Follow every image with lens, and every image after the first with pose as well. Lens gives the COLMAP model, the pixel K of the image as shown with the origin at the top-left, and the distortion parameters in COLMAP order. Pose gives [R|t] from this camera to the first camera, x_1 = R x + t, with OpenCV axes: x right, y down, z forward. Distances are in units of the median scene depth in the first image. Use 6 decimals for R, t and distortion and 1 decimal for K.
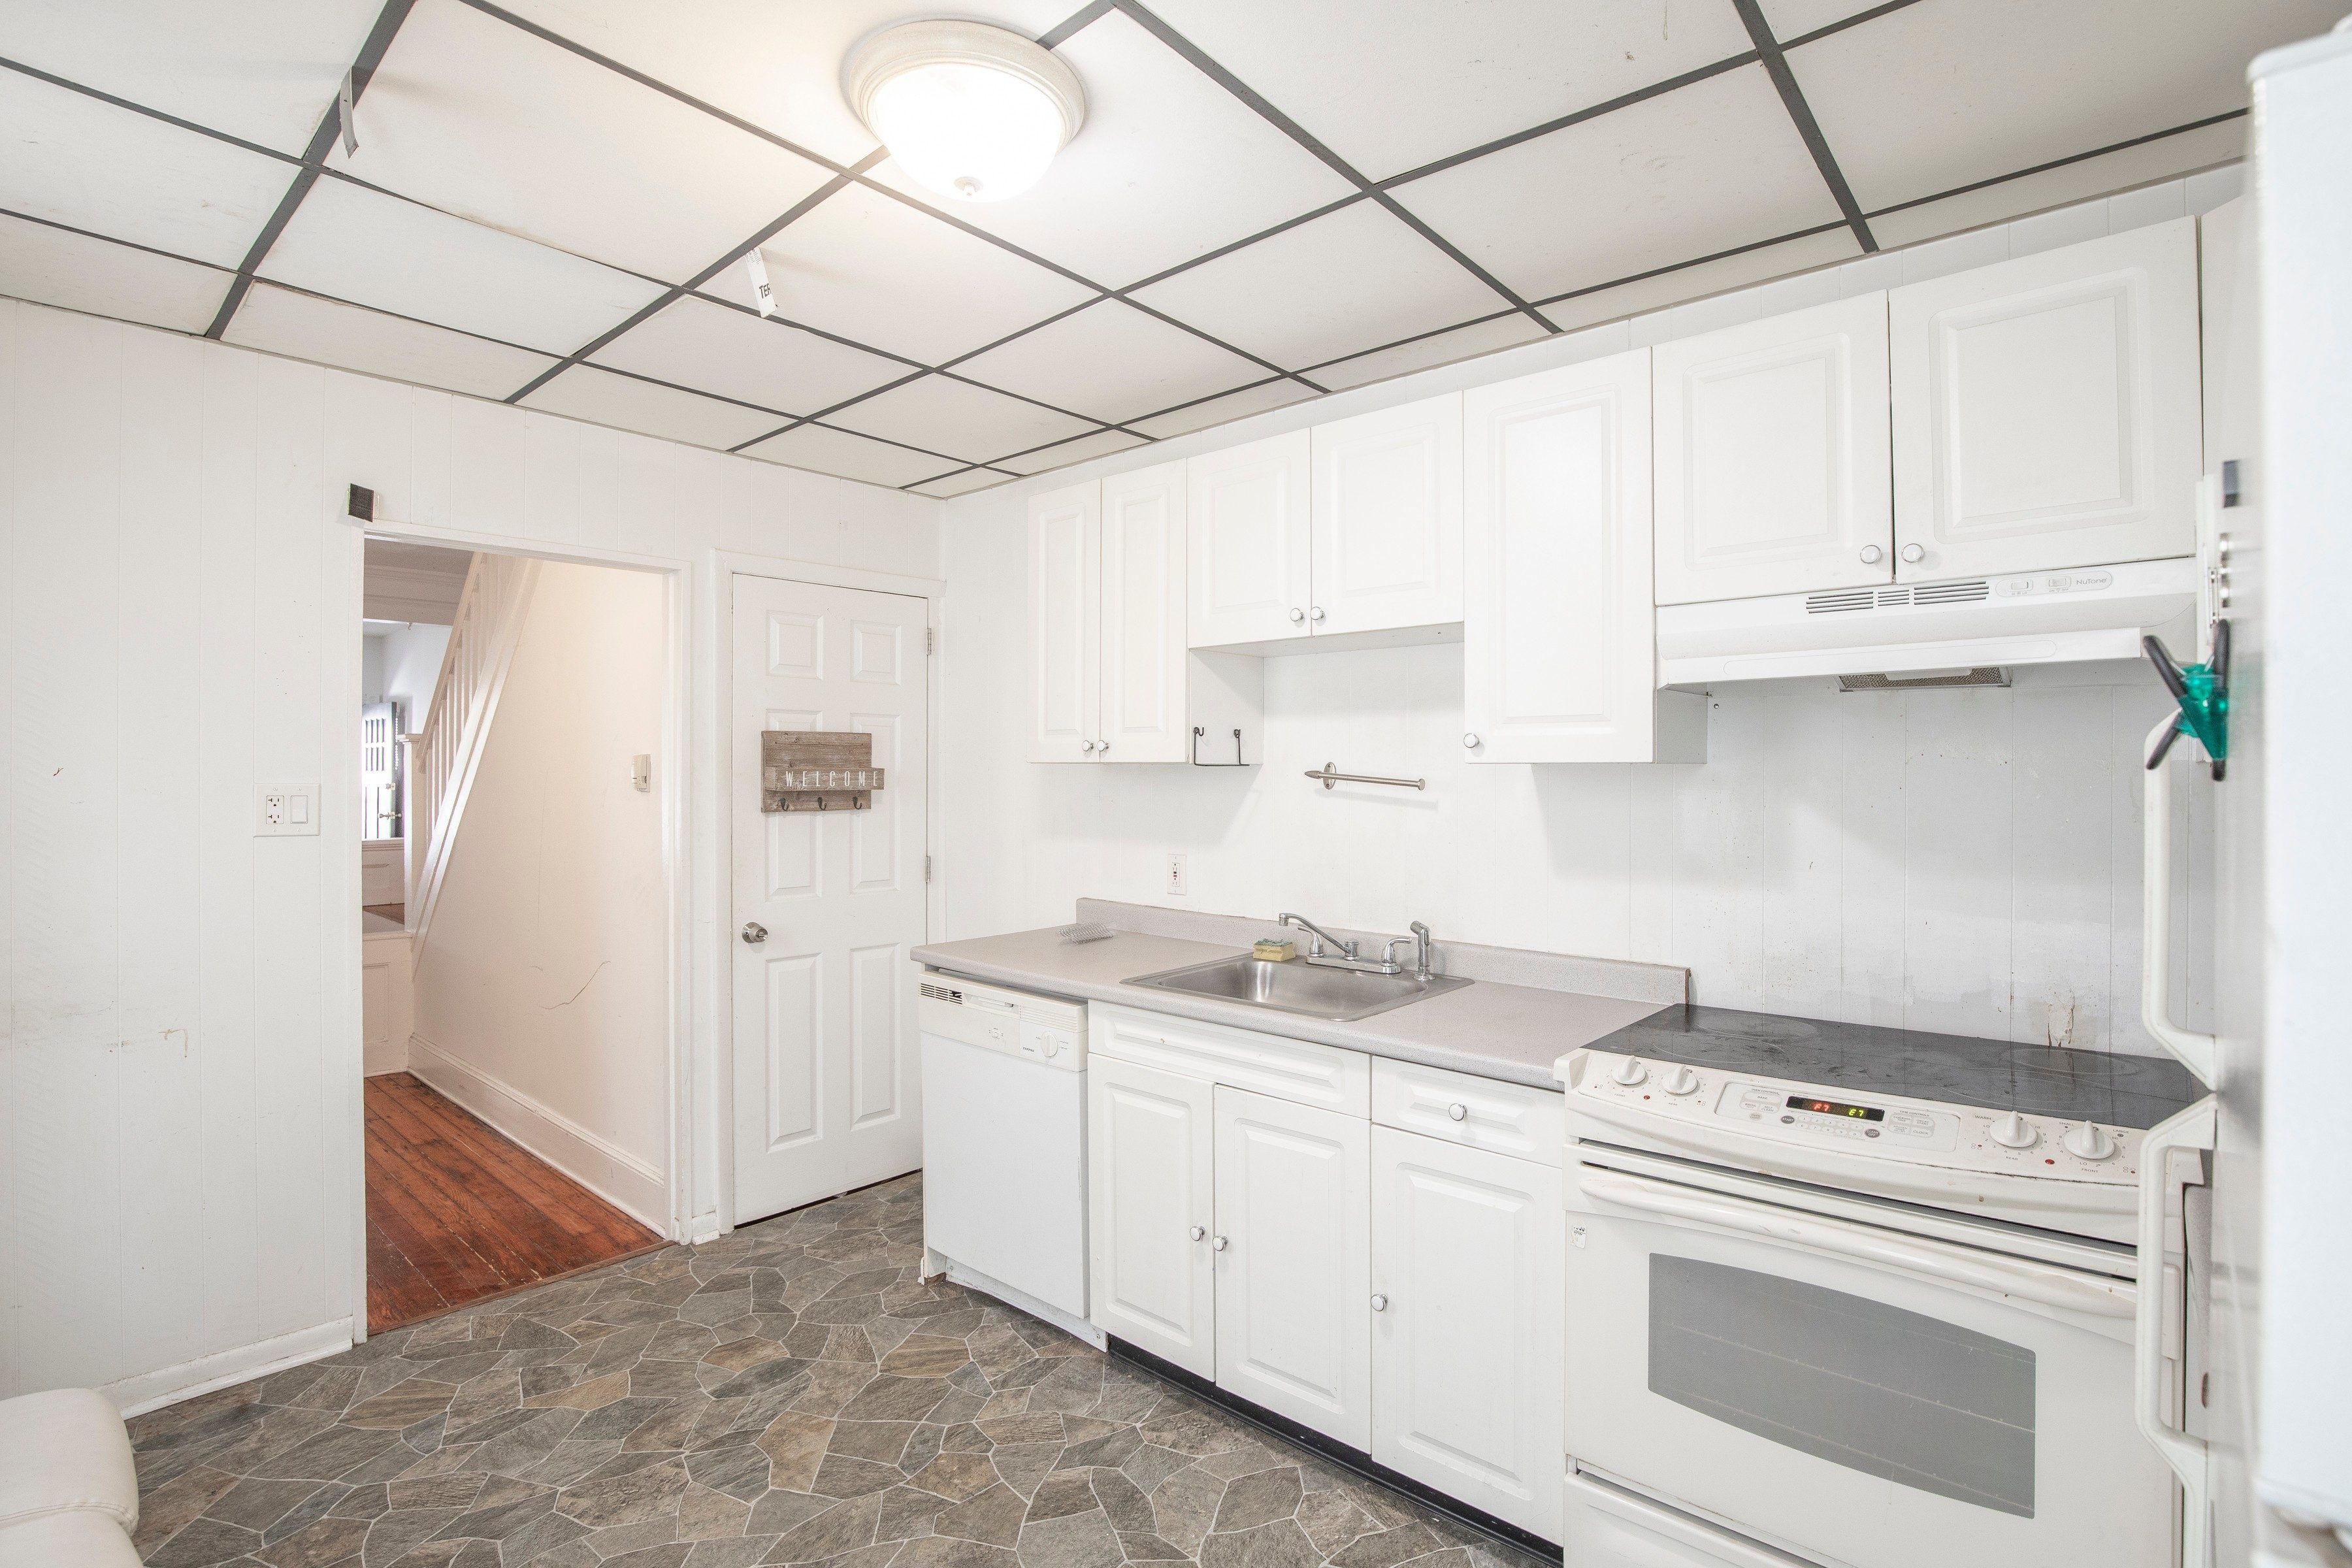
lens RADIAL K [[1102.9, 0, 1109.1], [0, 1102.9, 758.6], [0, 0, 1]] dist [-0.034692, 0.016869]
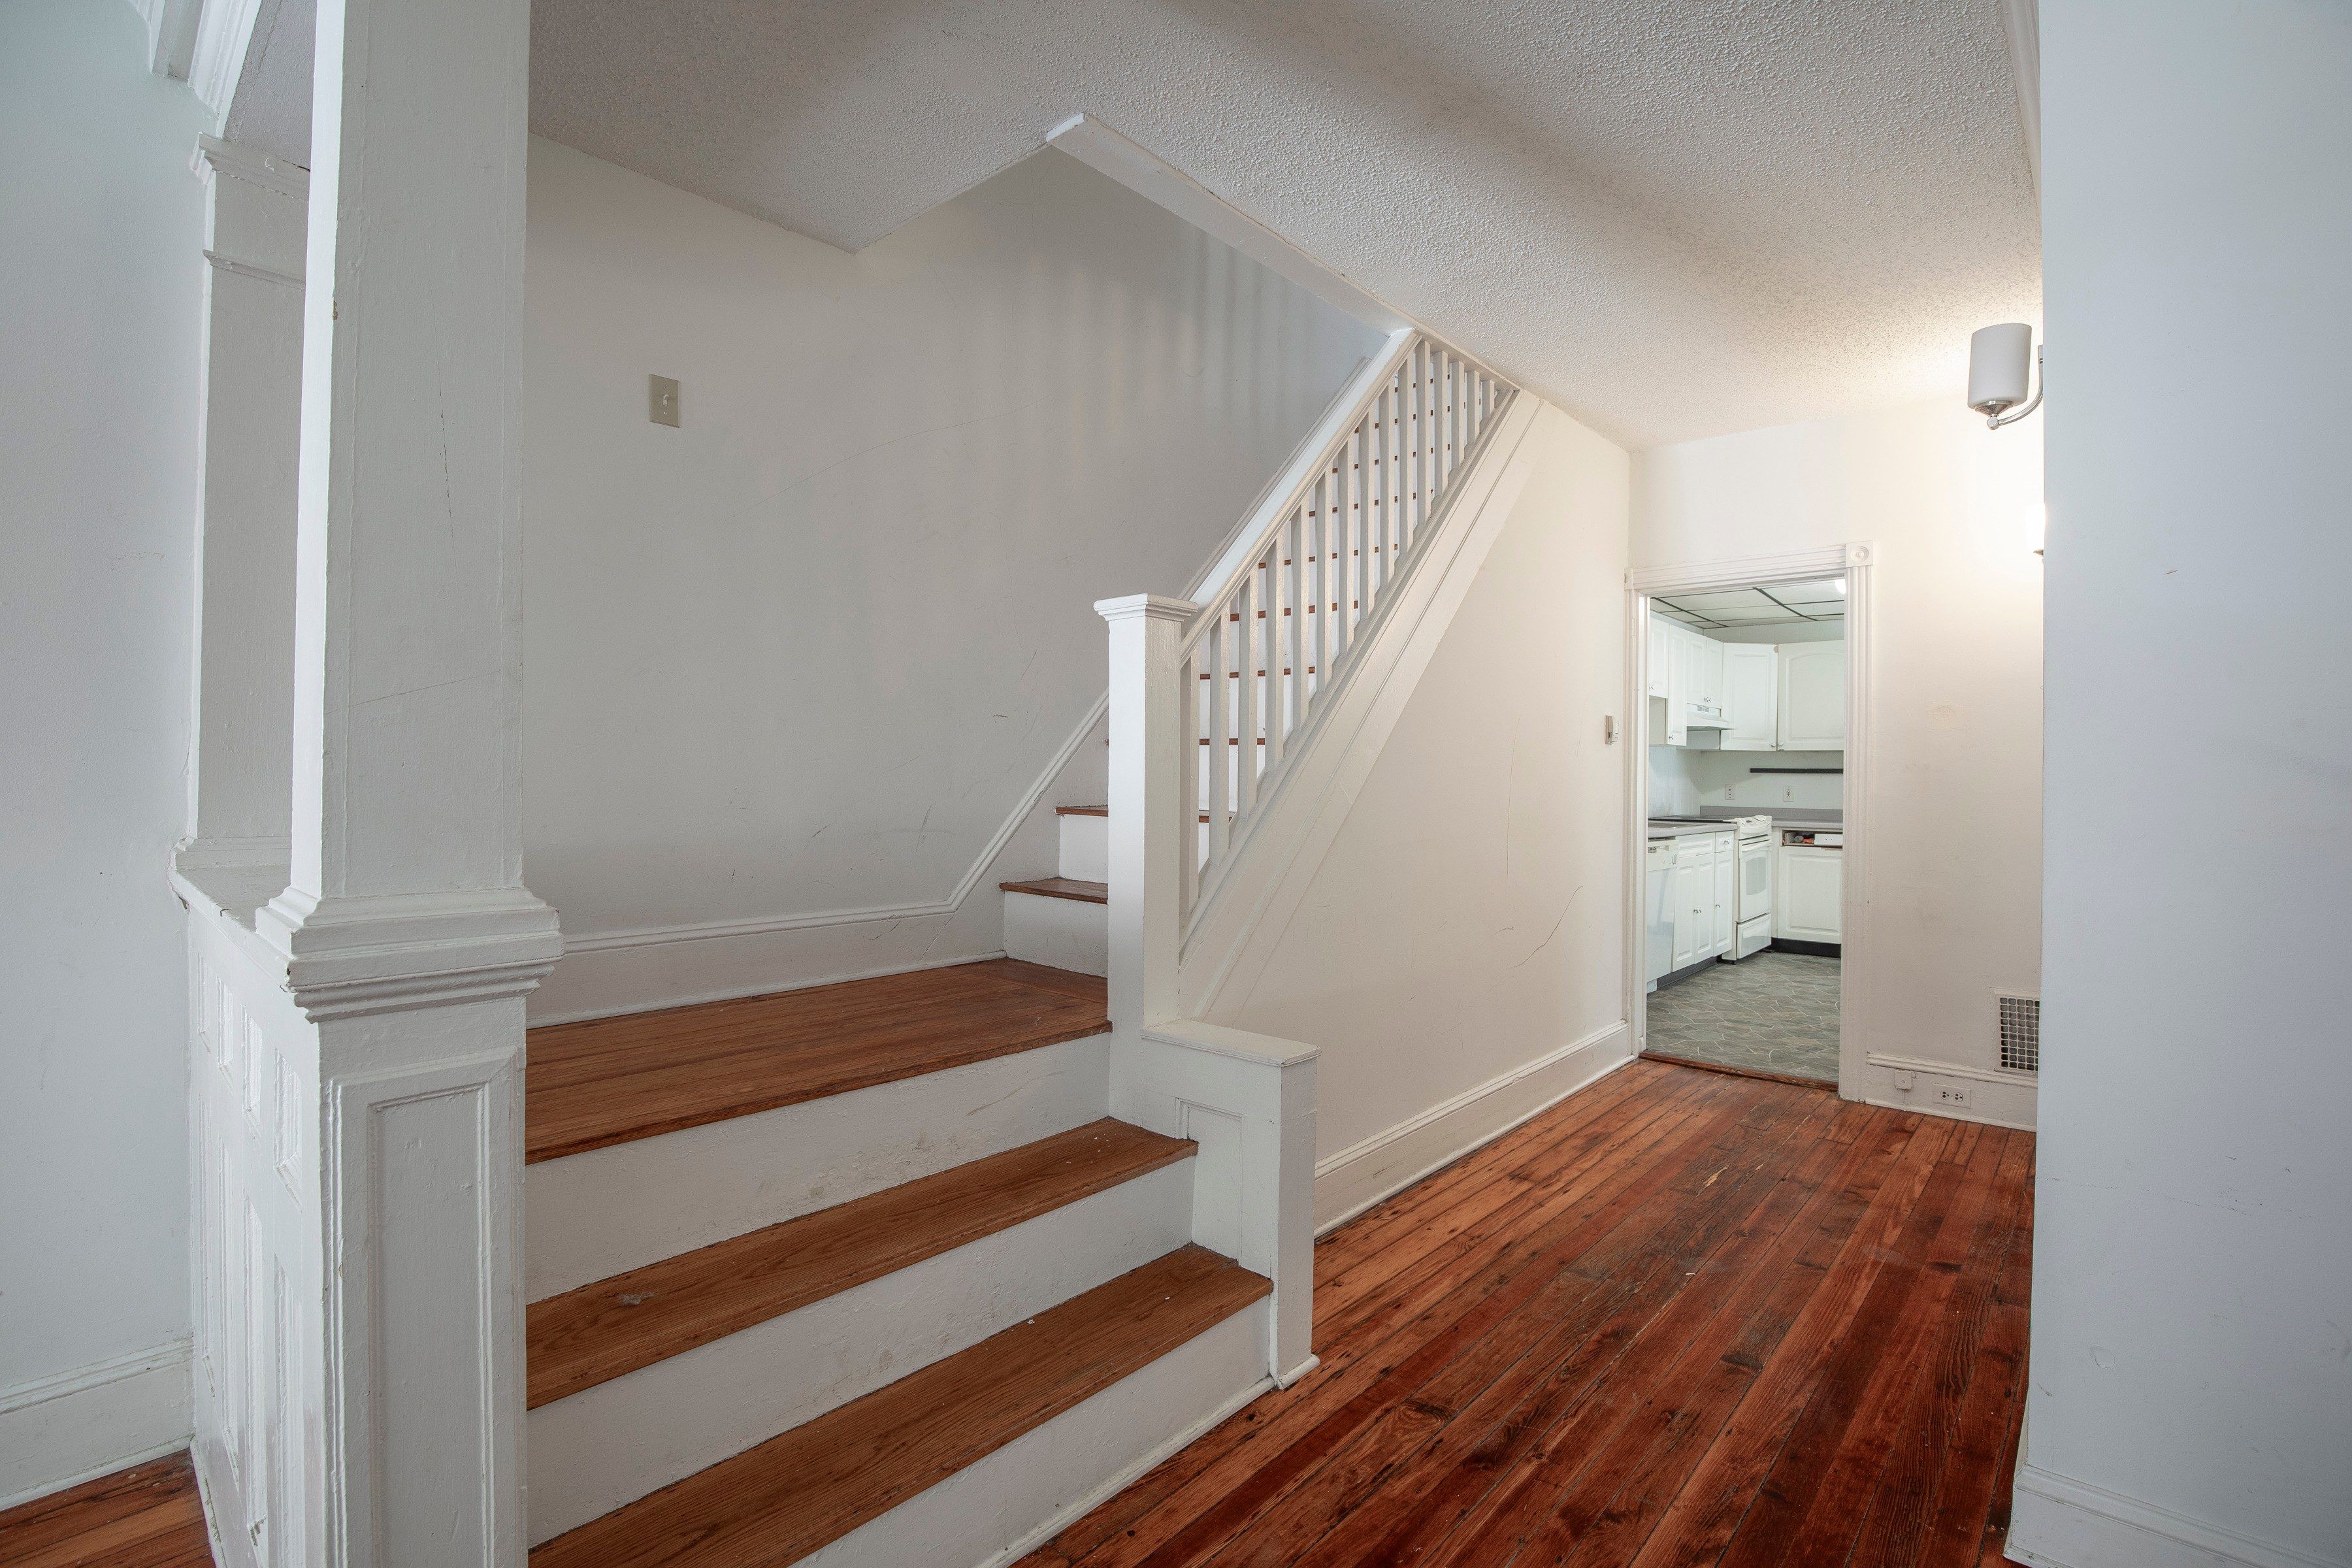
lens RADIAL K [[1084.6, 0, 1181.0], [0, 1084.6, 780.3], [0, 0, 1]] dist [-0.029235, 0.001641]
pose [[-0.023764, -0.002356, 0.999715, -2.988842], [-0.021009, 0.999778, 0.001857, 0.142500], [-0.999497, -0.020959, -0.023808, 2.713941]]
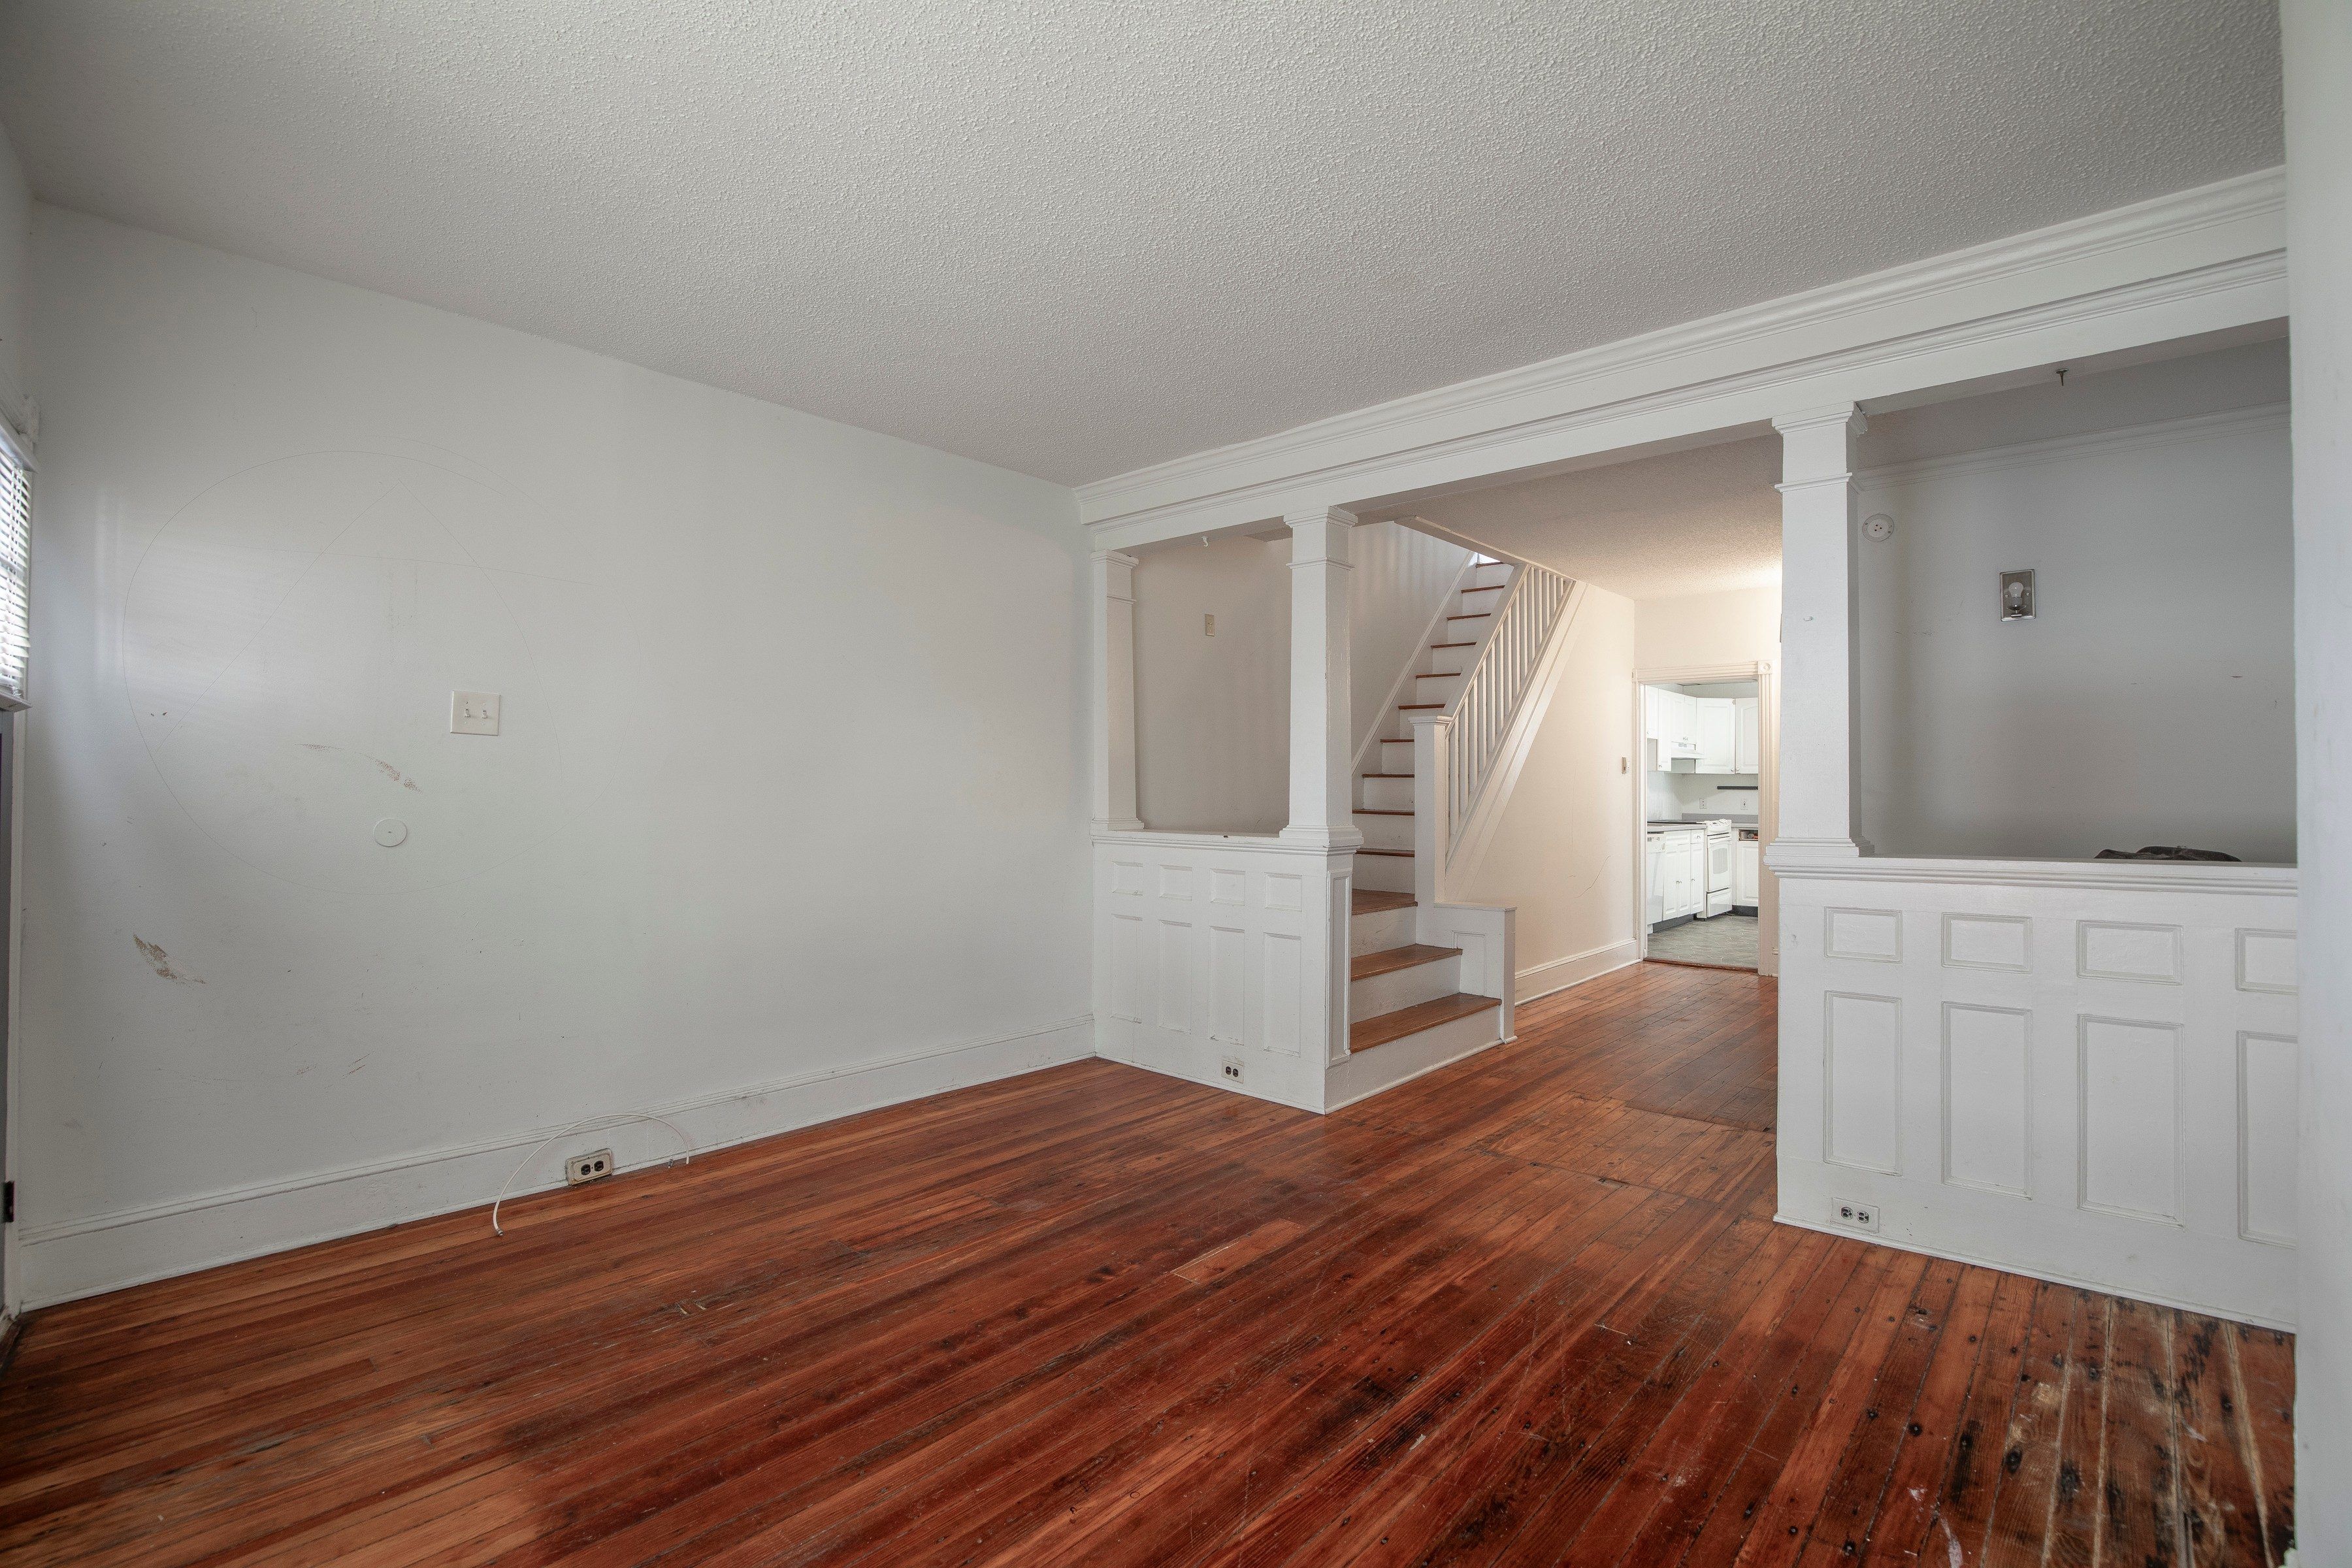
lens RADIAL K [[1084.6, 0, 1181.0], [0, 1084.6, 780.3], [0, 0, 1]] dist [-0.029235, 0.001641]
pose [[-0.031171, 0.012571, 0.999435, -4.548074], [-0.018990, 0.999733, -0.013167, 0.155590], [-0.999334, -0.019390, -0.030924, 3.465109]]
